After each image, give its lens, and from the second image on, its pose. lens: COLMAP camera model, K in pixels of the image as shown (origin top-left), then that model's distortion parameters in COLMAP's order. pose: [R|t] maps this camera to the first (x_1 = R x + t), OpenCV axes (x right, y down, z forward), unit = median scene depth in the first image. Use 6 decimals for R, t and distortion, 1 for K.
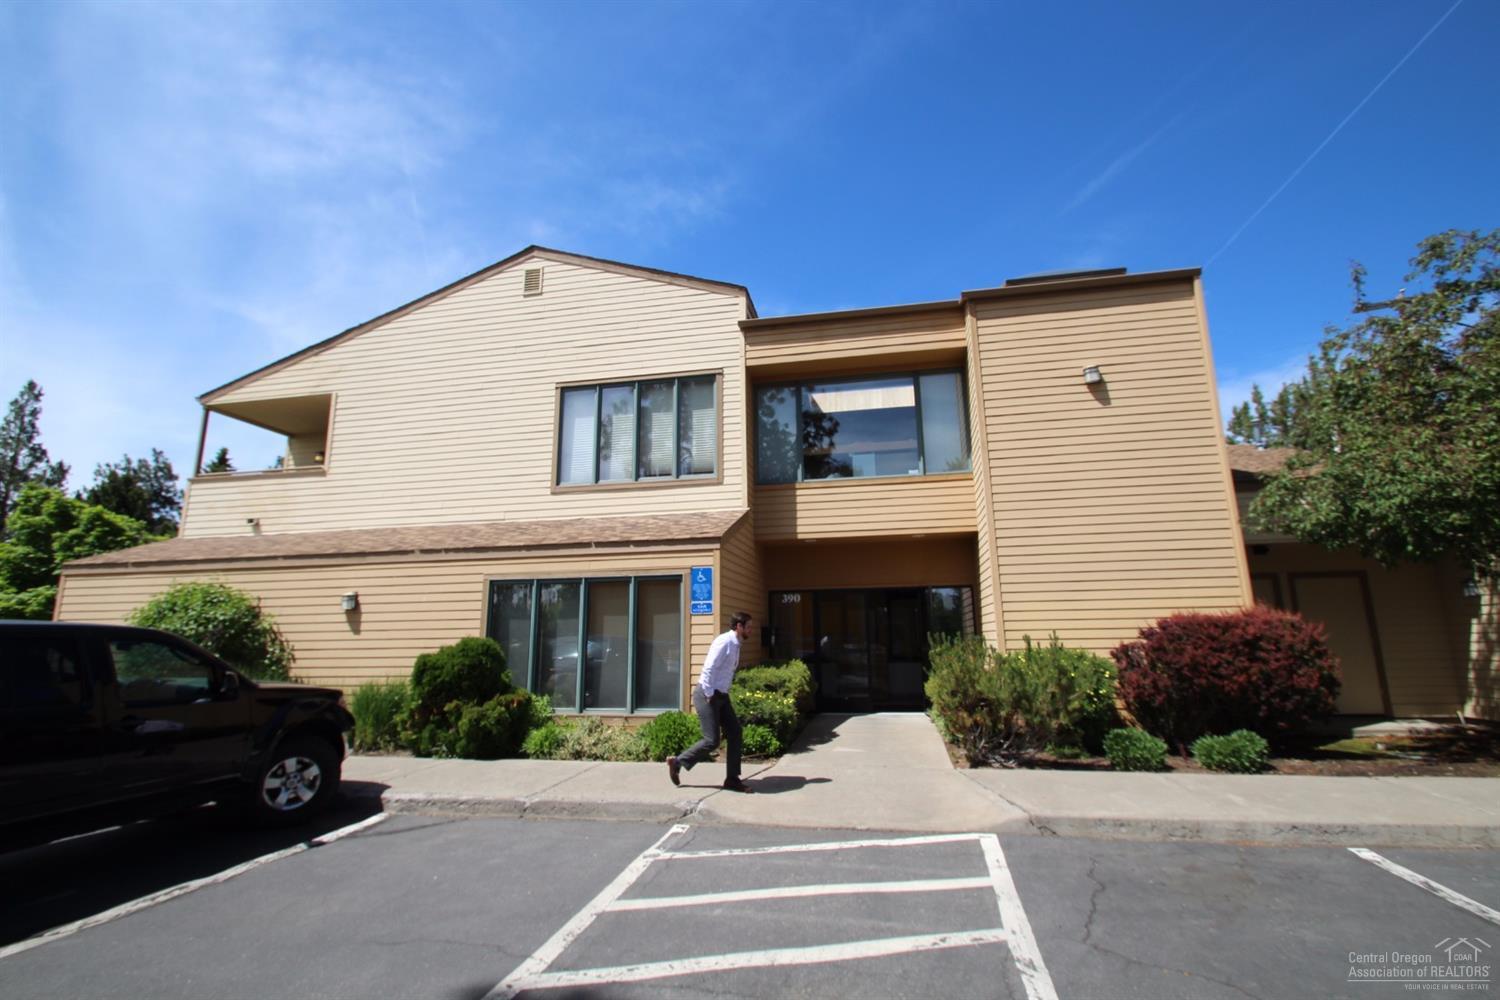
lens RADIAL K [[669.8, 0, 750.0], [0, 669.8, 500.0], [0, 0, 1]] dist [-0.000916, -0.001331]
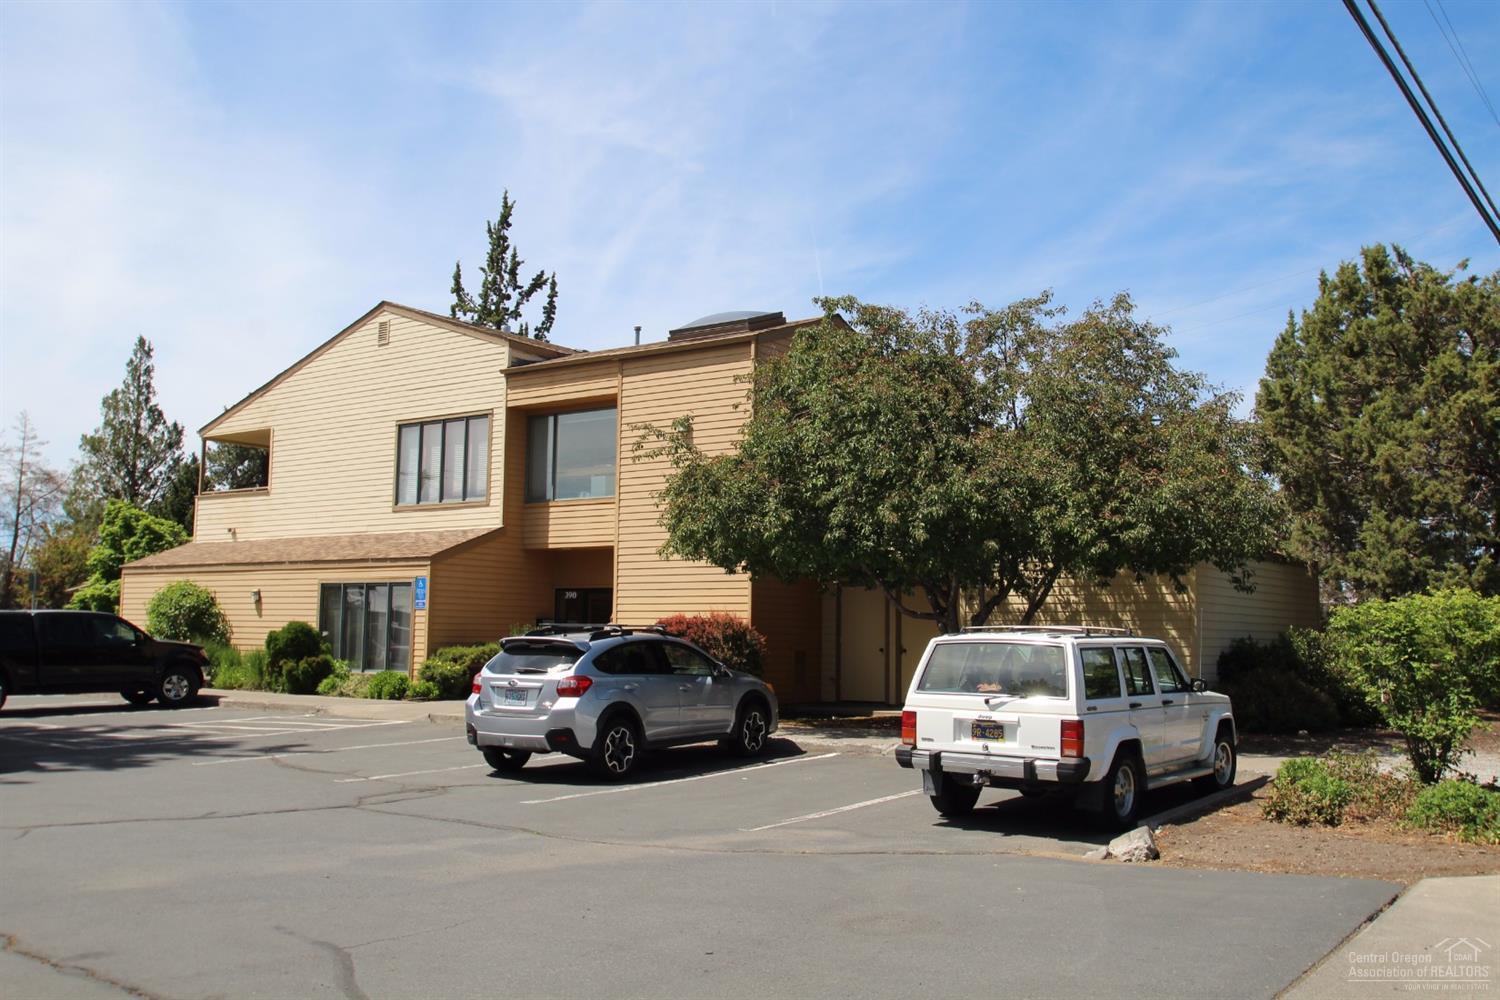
lens RADIAL K [[1344.0, 0, 750.0], [0, 1344.0, 500.0], [0, 0, 1]] dist [0.014273, 0.009571]
pose [[0.903630, -0.014910, -0.428054, 1.410225], [0.058950, 0.994212, 0.089815, -0.221285], [0.424238, -0.106393, 0.899279, -1.008289]]
